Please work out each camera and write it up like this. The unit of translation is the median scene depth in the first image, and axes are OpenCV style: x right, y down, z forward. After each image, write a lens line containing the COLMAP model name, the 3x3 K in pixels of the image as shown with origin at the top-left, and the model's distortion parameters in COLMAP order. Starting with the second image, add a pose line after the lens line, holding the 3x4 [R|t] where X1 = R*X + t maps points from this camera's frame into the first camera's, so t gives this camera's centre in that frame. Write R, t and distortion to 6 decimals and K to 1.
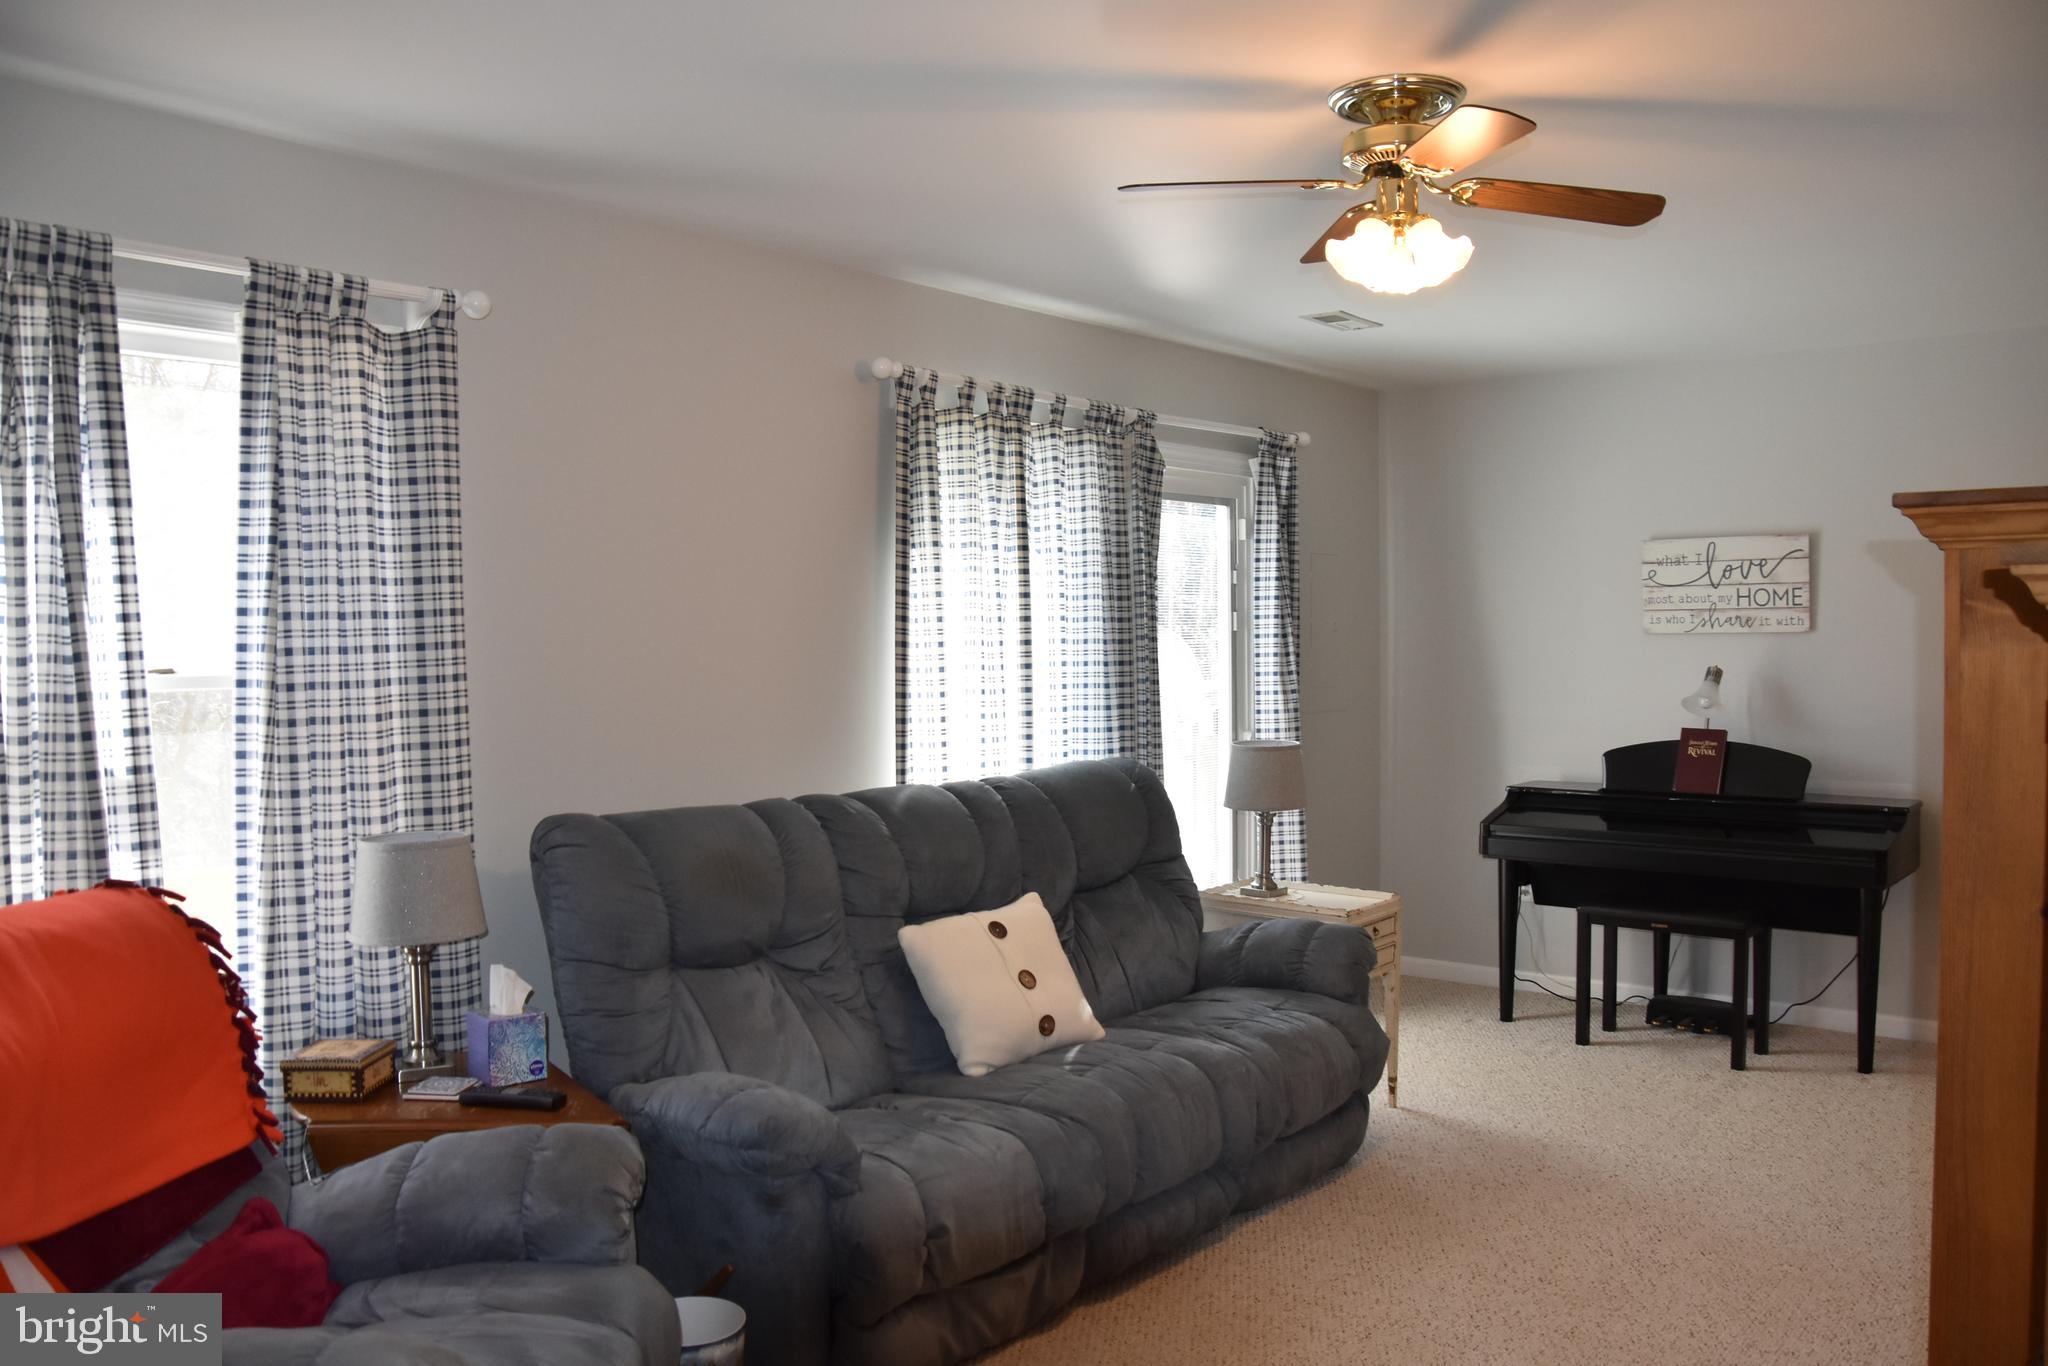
lens RADIAL K [[1633.7, 0, 1024.0], [0, 1633.7, 683.0], [0, 0, 1]] dist [-0.150055, 0.115528]
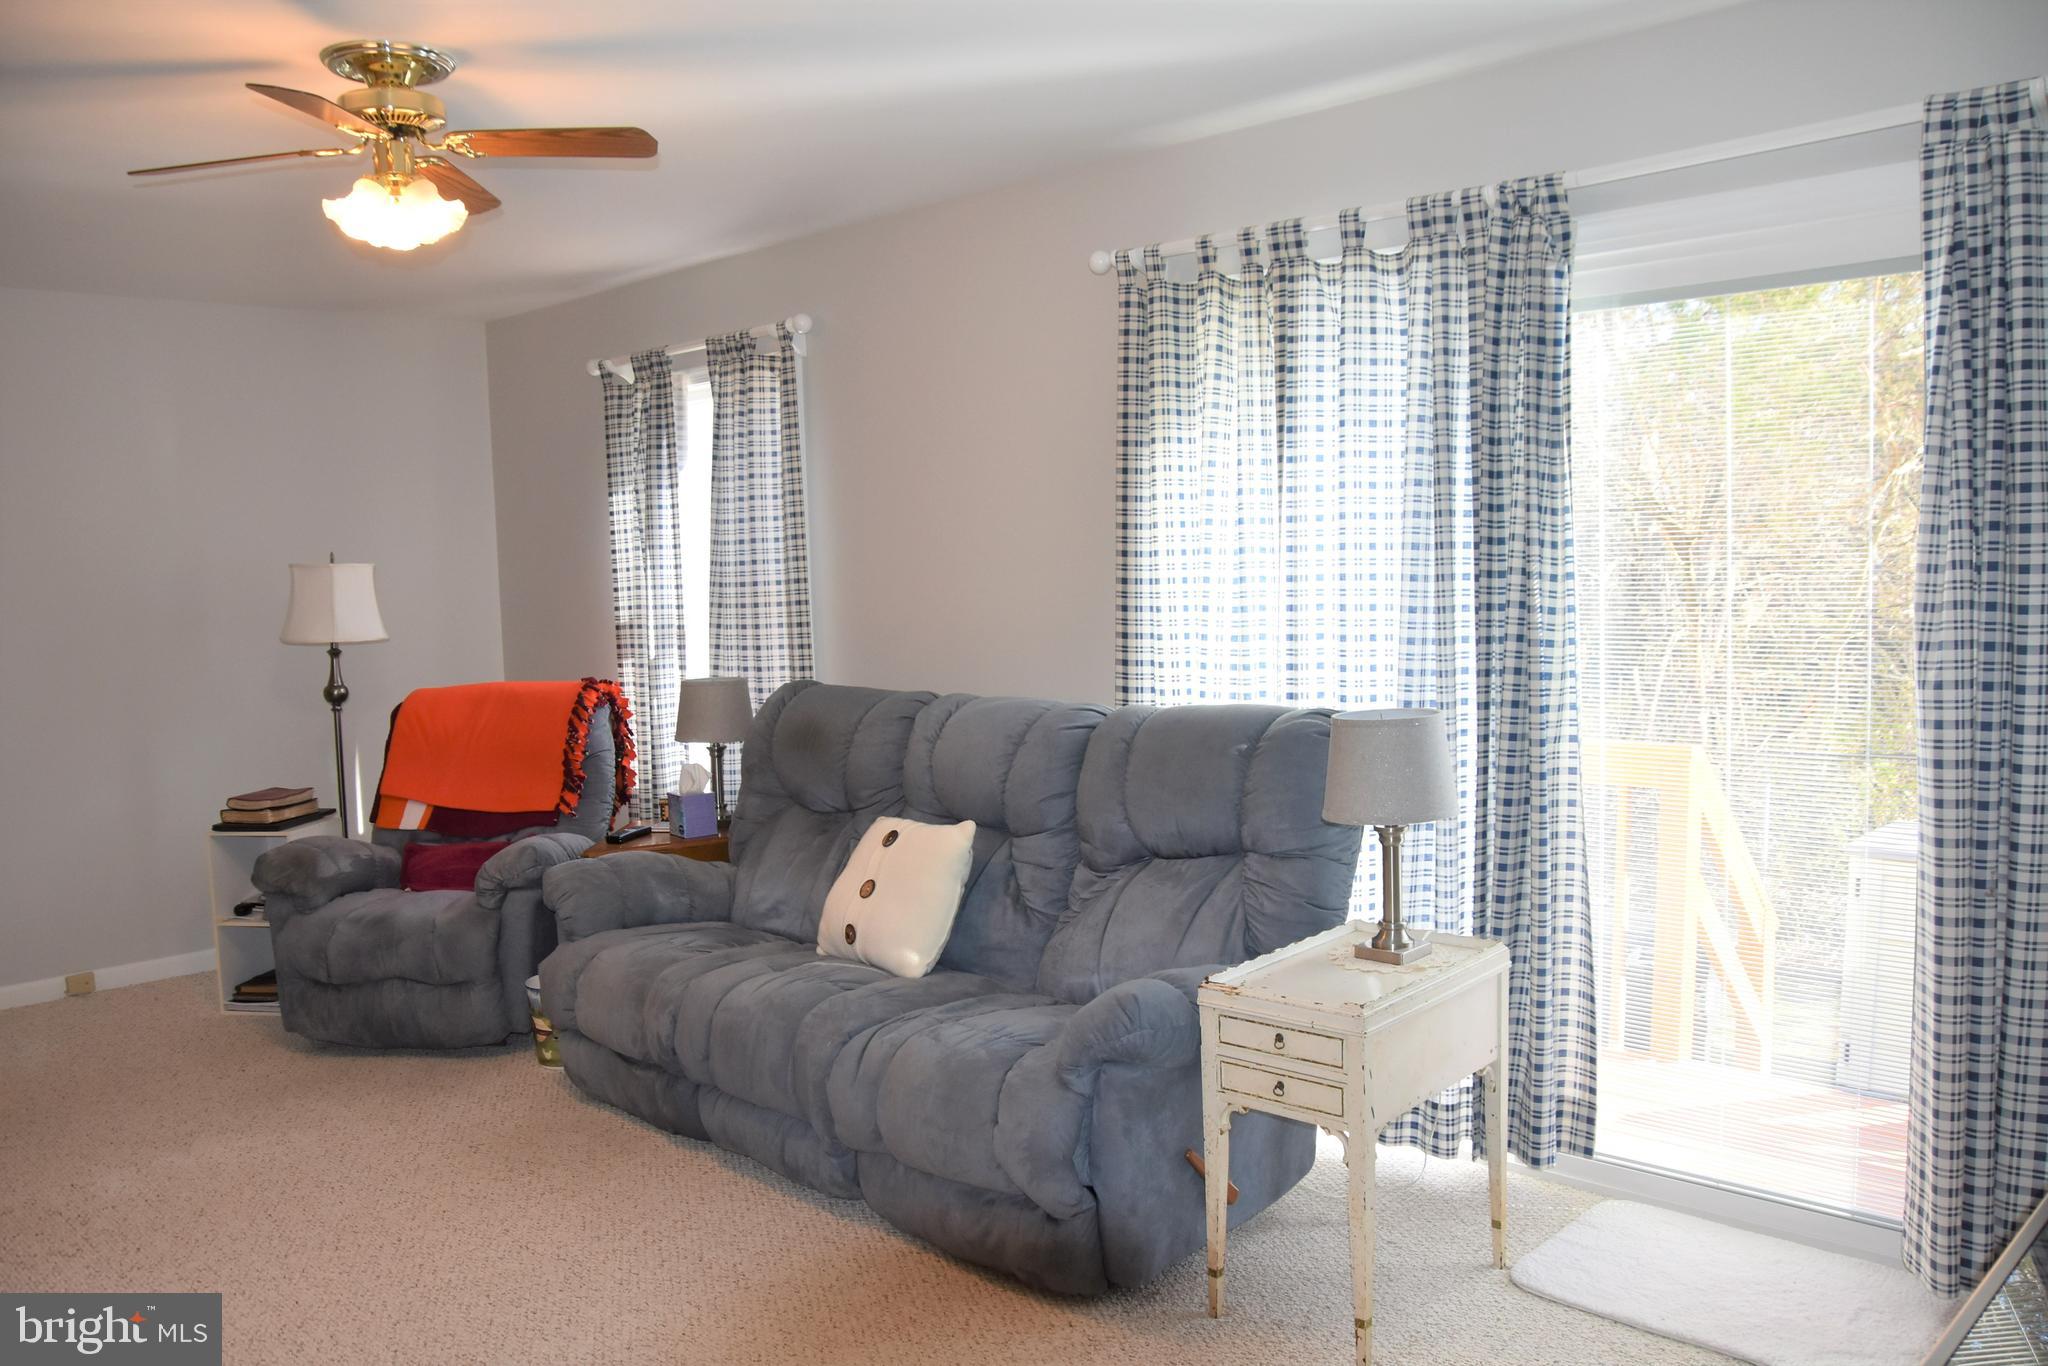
lens RADIAL K [[1633.7, 0, 1024.0], [0, 1633.7, 683.0], [0, 0, 1]] dist [-0.150055, 0.115528]
pose [[-0.109504, 0.088014, -0.990082, 0.814806], [-0.001465, 0.996057, 0.088707, -0.031170], [0.993985, 0.011164, -0.108943, 0.990228]]
